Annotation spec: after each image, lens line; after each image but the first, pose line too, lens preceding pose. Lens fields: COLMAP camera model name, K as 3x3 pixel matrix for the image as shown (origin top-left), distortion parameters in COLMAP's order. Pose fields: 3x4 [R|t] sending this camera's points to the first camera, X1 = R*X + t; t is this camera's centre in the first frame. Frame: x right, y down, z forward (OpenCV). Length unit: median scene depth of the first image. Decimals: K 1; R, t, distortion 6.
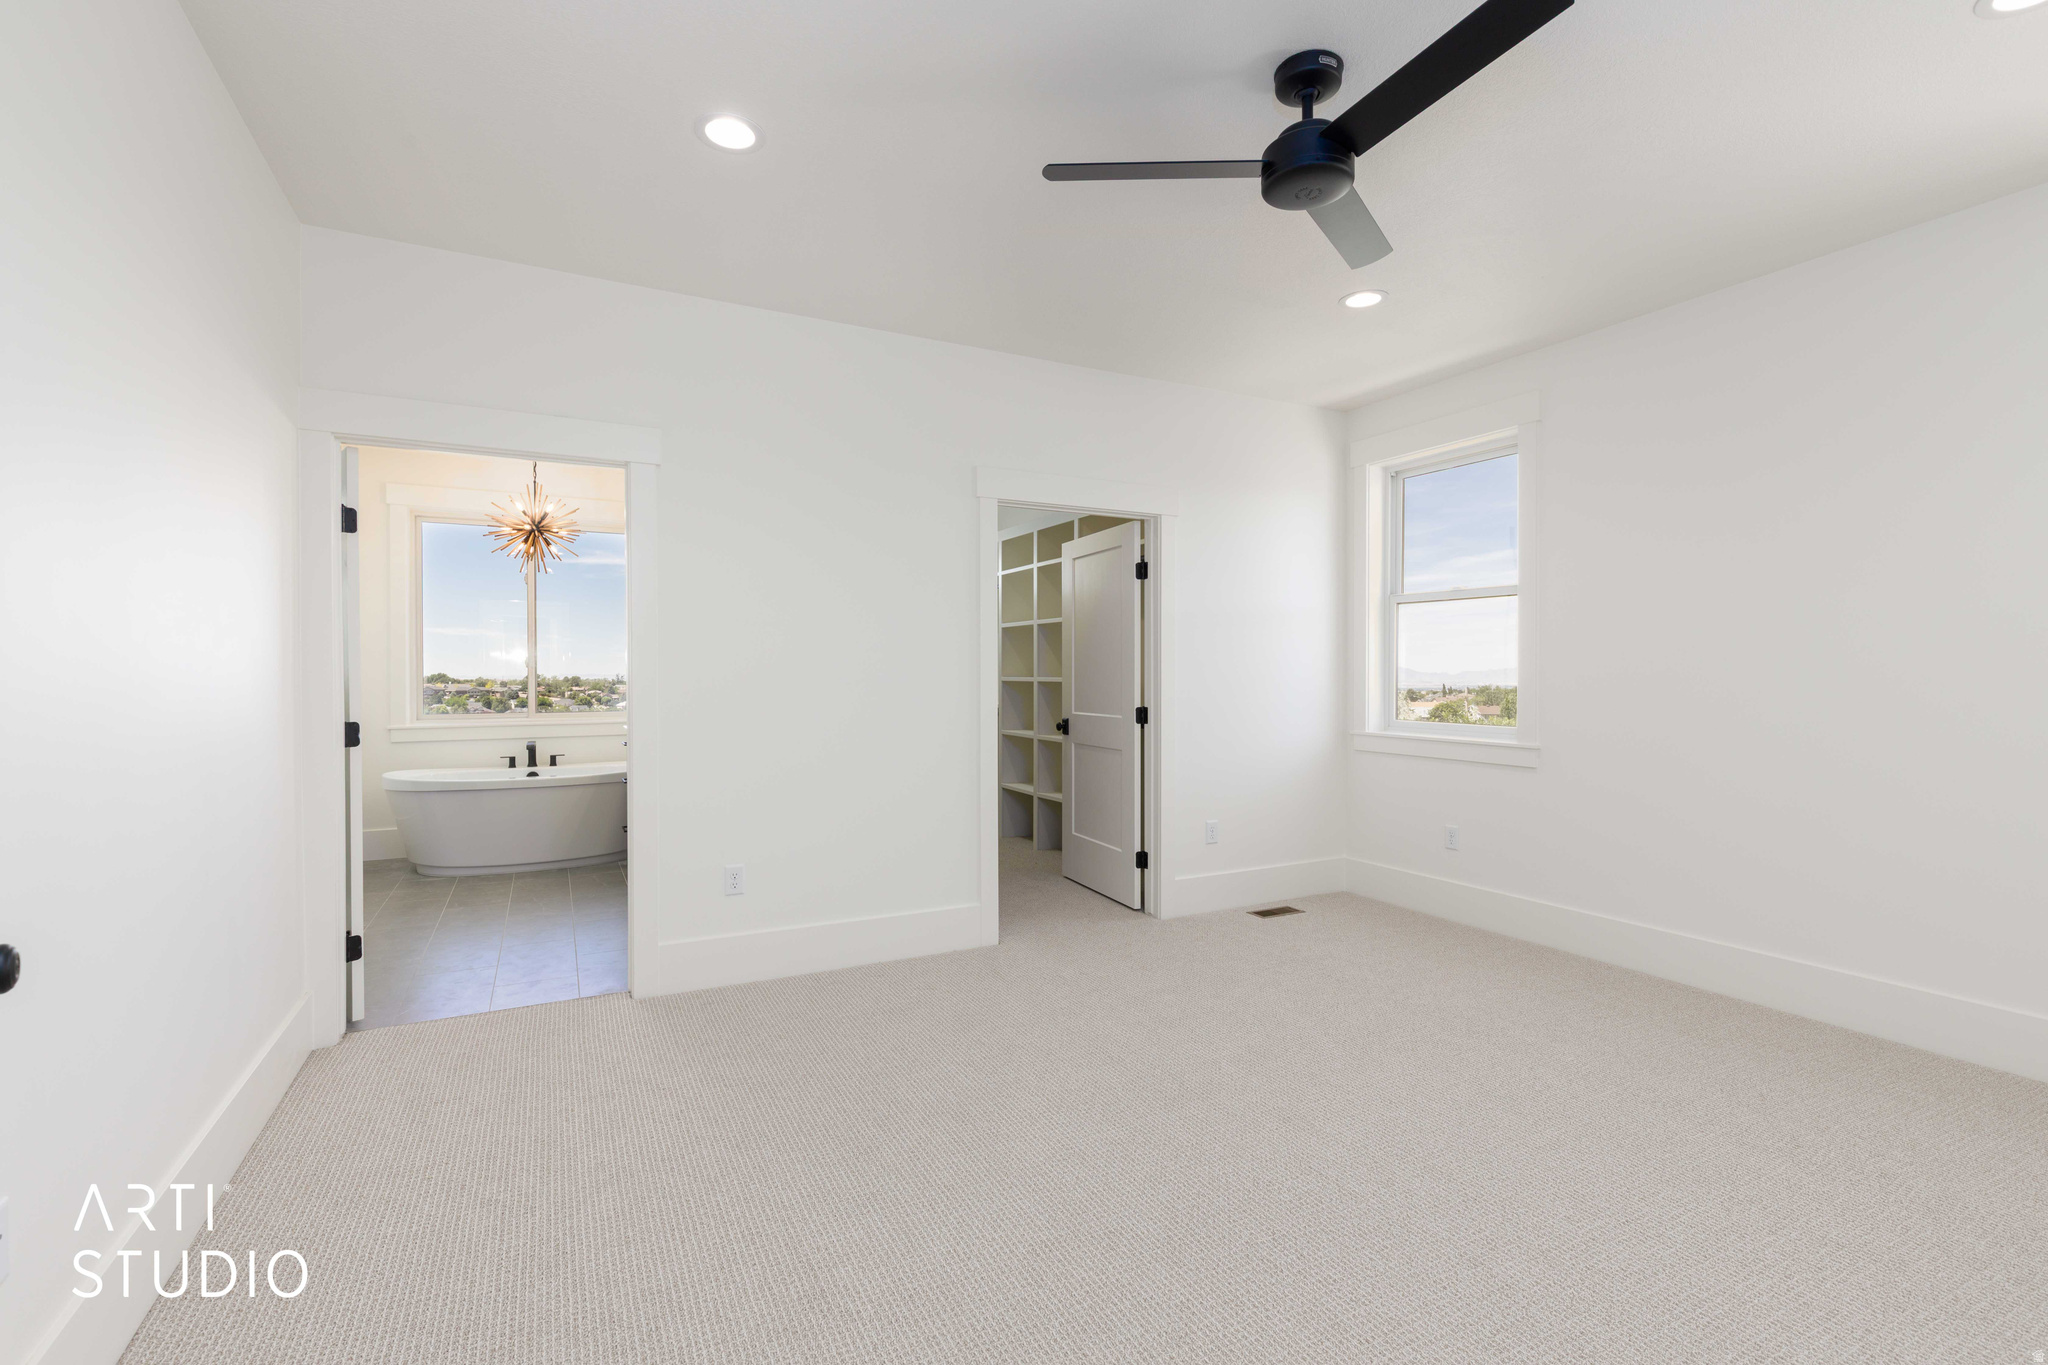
lens RADIAL K [[926.5, 0, 1032.6], [0, 926.5, 681.4], [0, 0, 1]] dist [0.013155, -0.001493]
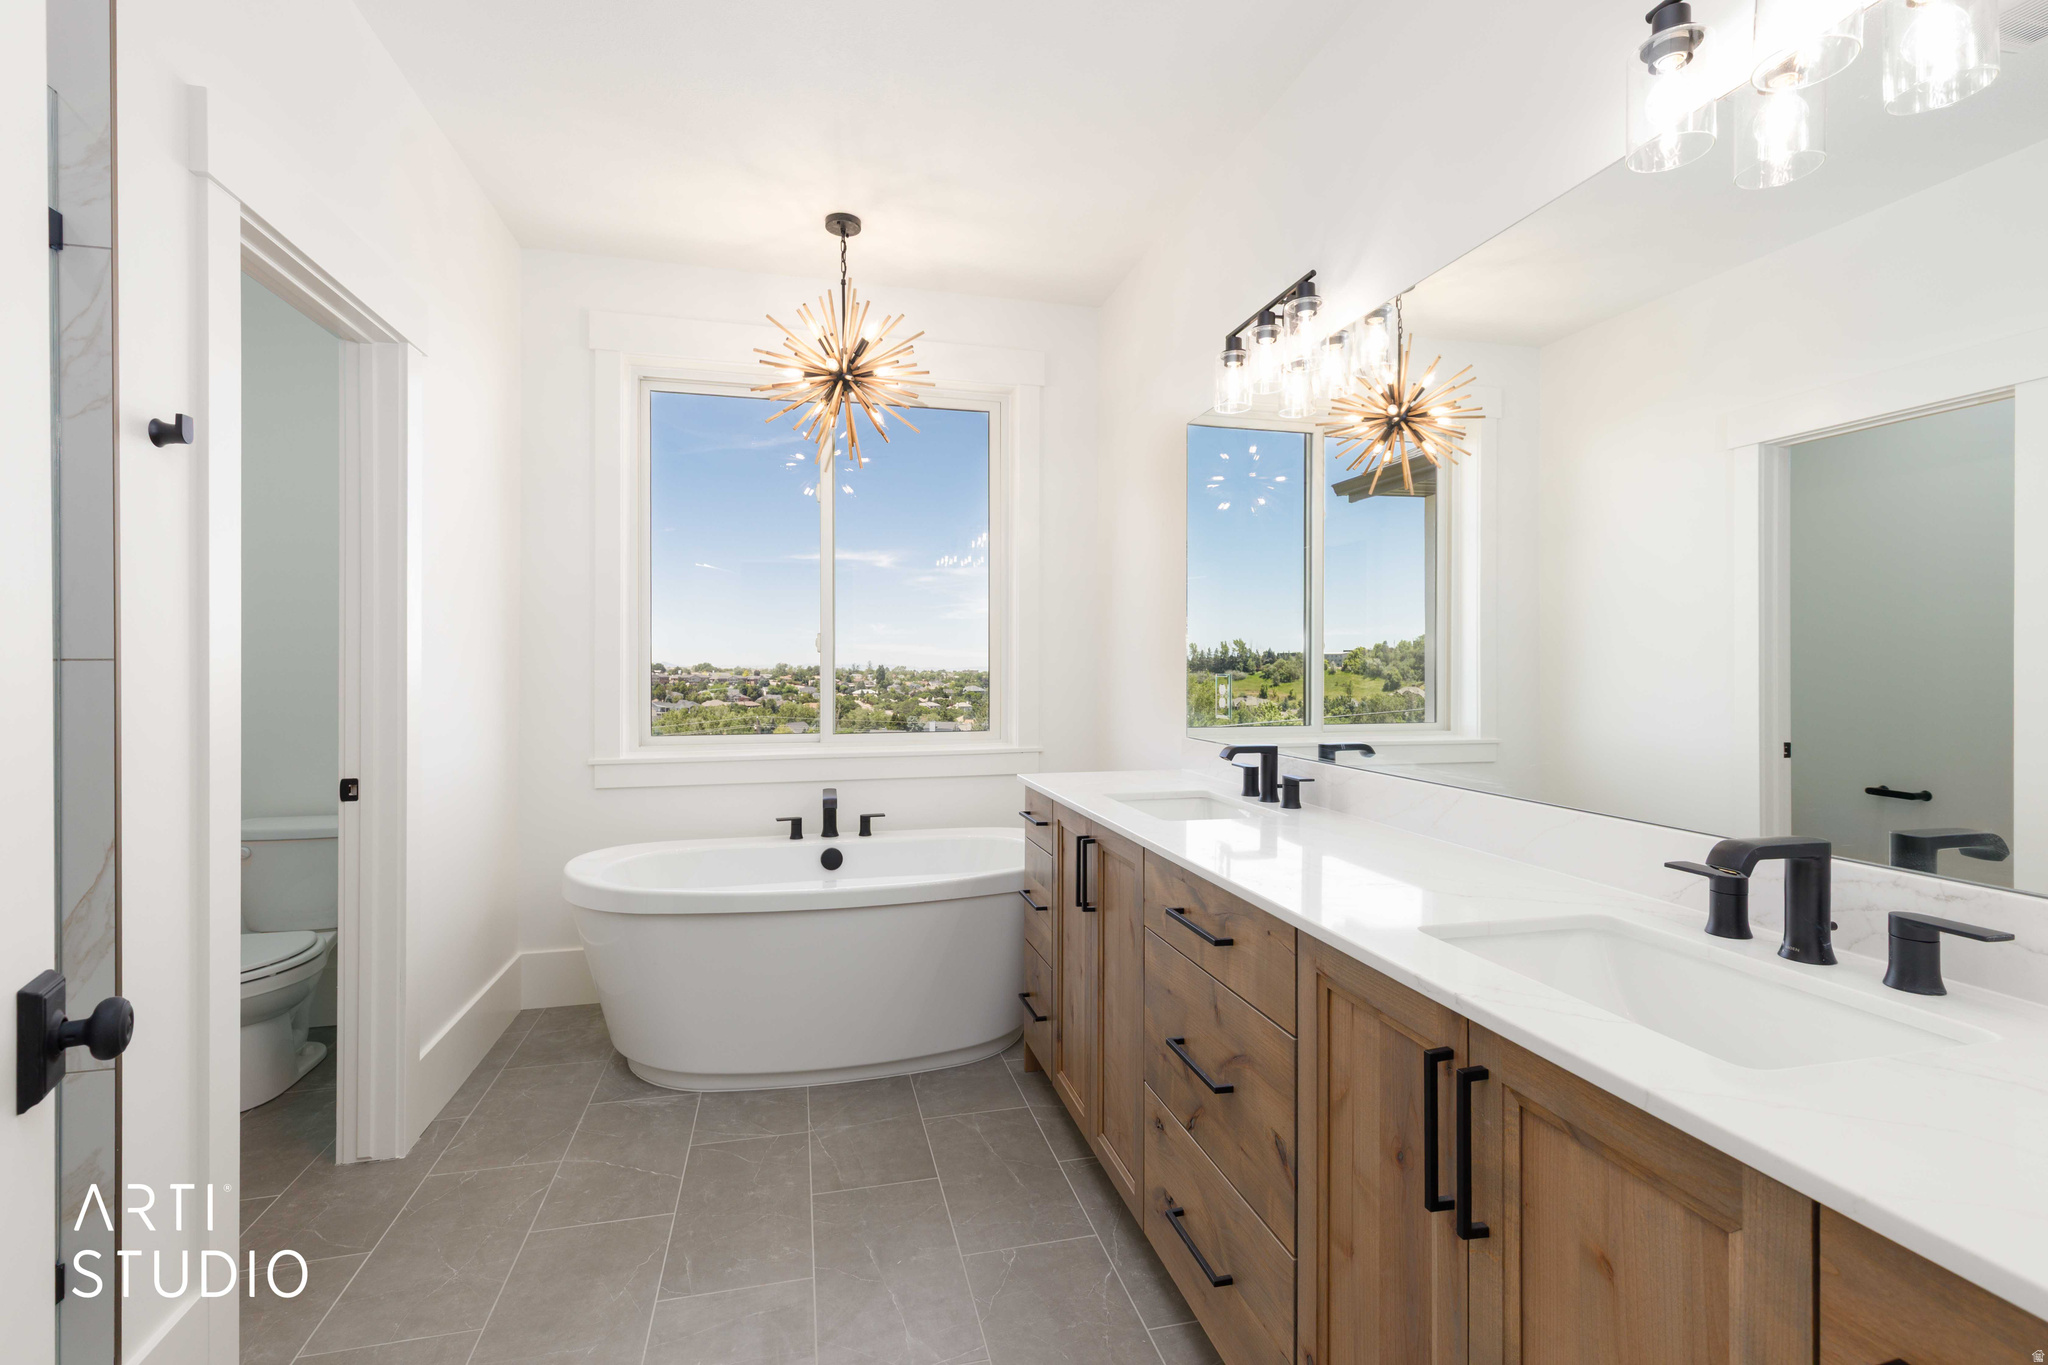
lens RADIAL K [[926.5, 0, 1026.4], [0, 926.5, 670.8], [0, 0, 1]] dist [0.013155, -0.001493]
pose [[0.972738, 0.004026, -0.231873, -0.307646], [-0.004279, 0.999991, -0.000590, -0.003972], [0.231868, 0.001566, 0.972746, 0.511723]]
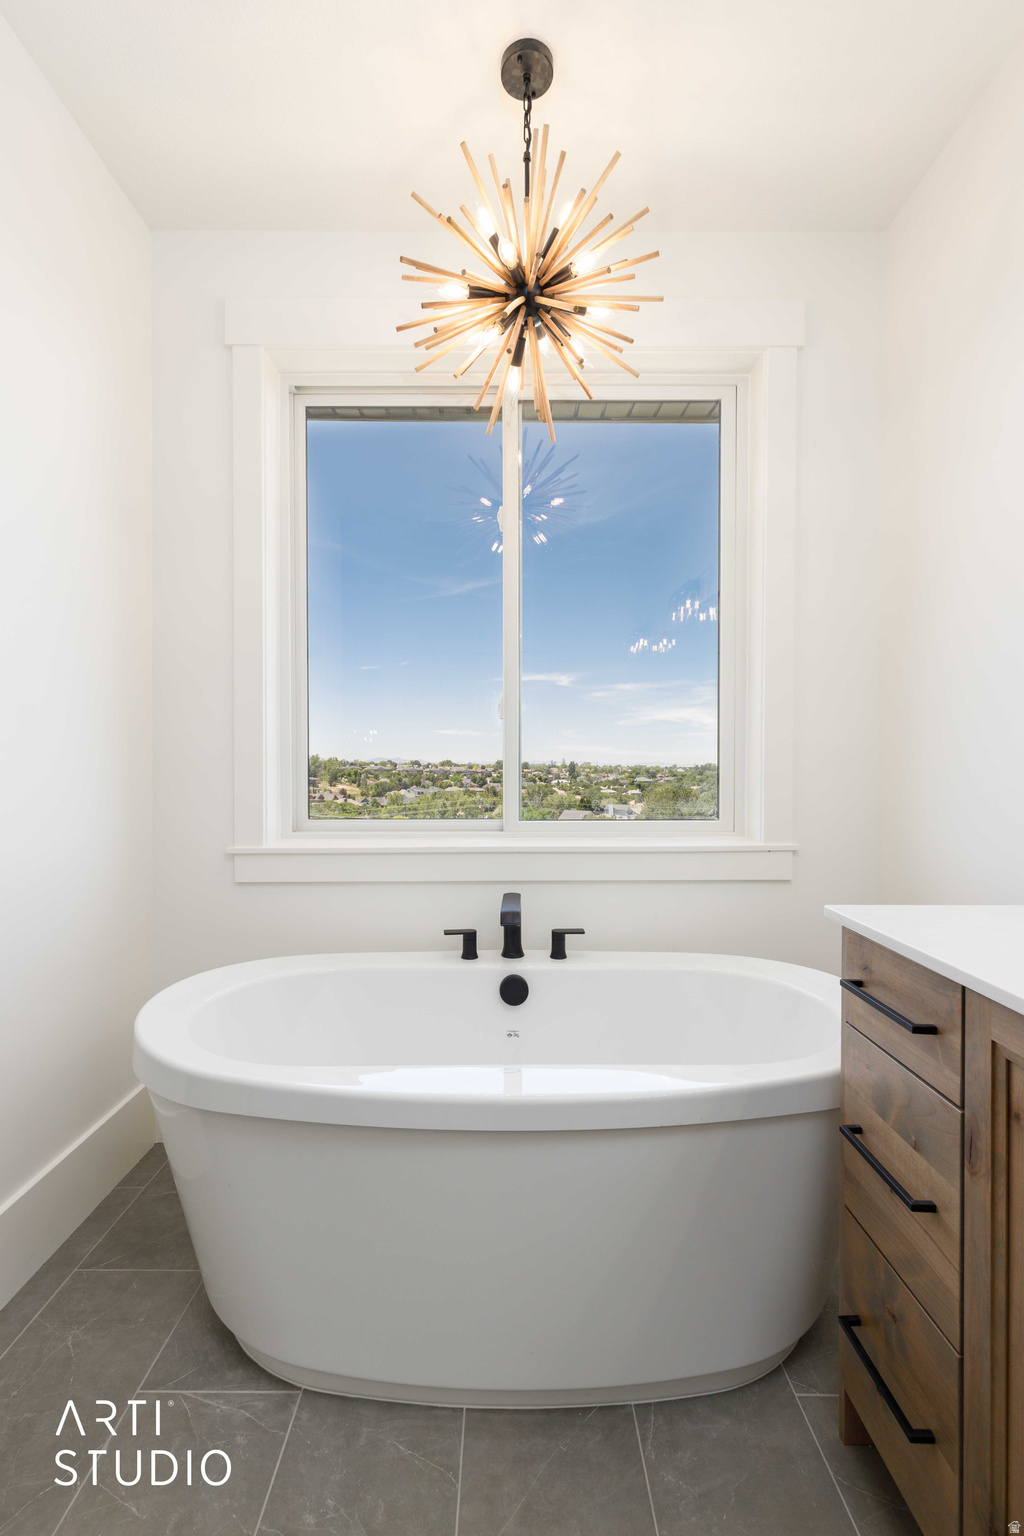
lens RADIAL K [[694.9, 0, 499.3], [0, 694.9, 771.9], [0, 0, 1]] dist [0.013155, -0.001493]
pose [[0.880393, 0.007758, -0.474181, -0.403685], [-0.003883, 0.999951, 0.009151, 0.008184], [0.474229, -0.006215, 0.880380, 0.737543]]
